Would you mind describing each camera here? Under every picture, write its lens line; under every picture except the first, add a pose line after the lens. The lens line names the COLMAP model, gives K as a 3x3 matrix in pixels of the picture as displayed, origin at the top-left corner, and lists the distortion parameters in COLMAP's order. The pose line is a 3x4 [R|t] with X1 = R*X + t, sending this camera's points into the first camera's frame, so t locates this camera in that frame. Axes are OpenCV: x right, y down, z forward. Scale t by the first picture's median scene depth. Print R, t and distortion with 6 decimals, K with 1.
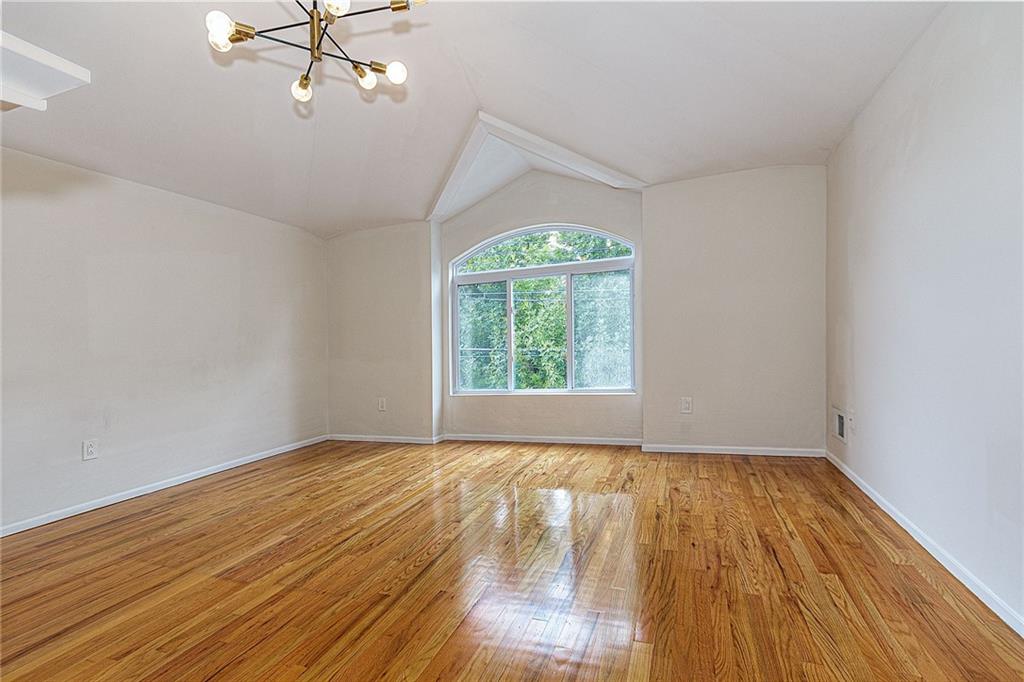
lens RADIAL K [[469.7, 0, 507.1], [0, 469.7, 325.6], [0, 0, 1]] dist [0.000603, 0.000233]
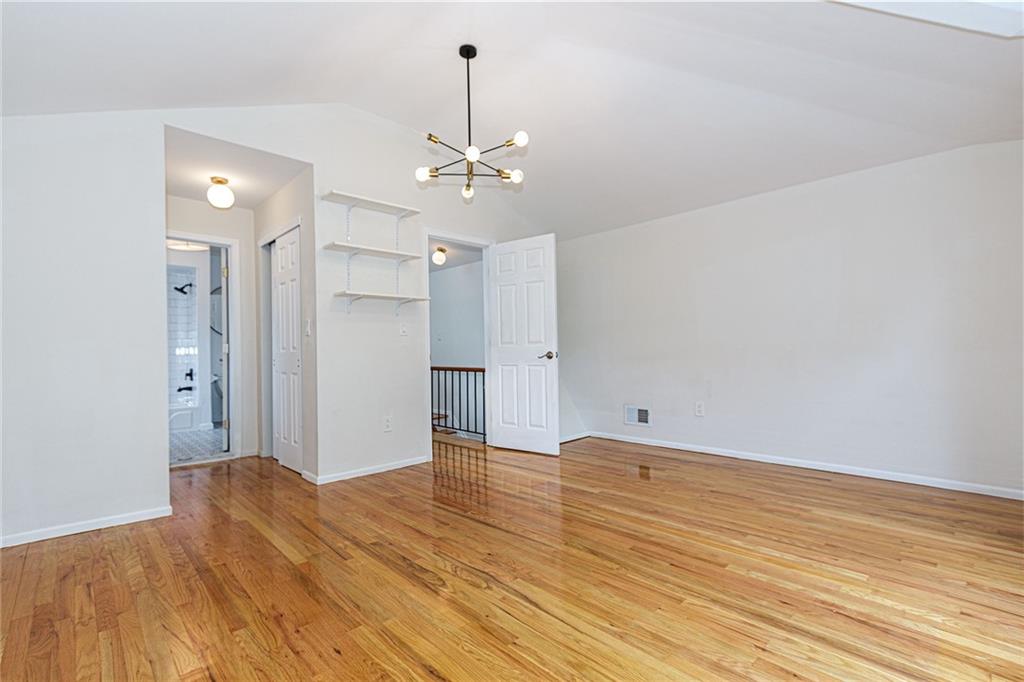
lens RADIAL K [[469.7, 0, 507.1], [0, 469.7, 325.6], [0, 0, 1]] dist [0.000603, 0.000233]
pose [[-0.436083, 0.008174, -0.899870, 0.807768], [0.066729, 0.997500, -0.023276, 0.001468], [0.897429, -0.070198, -0.435538, 1.377678]]
